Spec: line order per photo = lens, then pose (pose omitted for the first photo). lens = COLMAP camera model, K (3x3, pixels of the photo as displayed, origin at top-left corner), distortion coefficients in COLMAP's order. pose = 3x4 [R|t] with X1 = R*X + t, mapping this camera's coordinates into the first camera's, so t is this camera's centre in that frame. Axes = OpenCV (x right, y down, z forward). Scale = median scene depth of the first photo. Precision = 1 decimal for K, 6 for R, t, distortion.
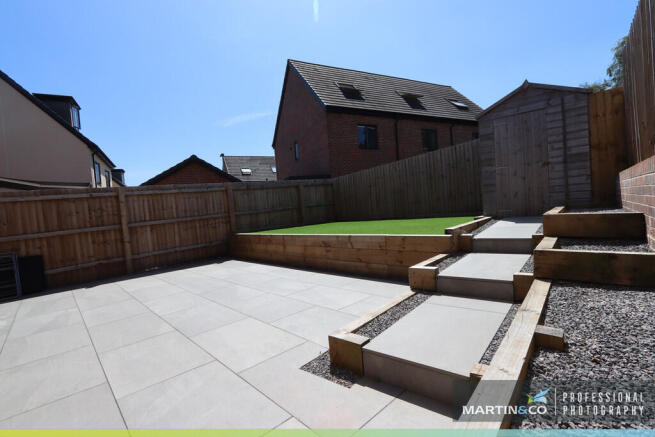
lens RADIAL K [[301.1, 0, 327.3], [0, 301.1, 222.1], [0, 0, 1]] dist [-0.019125, 0.000825]
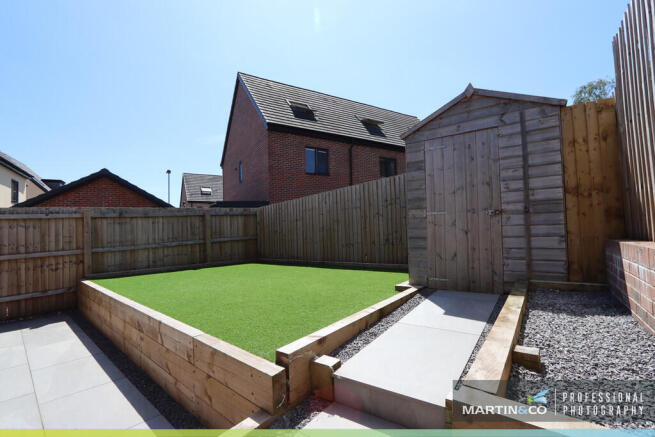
lens RADIAL K [[301.1, 0, 327.3], [0, 301.1, 222.1], [0, 0, 1]] dist [-0.019125, 0.000825]
pose [[0.995776, 0.052332, 0.075443, 0.295633], [-0.046178, 0.995633, -0.081128, -0.096872], [-0.079359, 0.077301, 0.993844, 0.360636]]
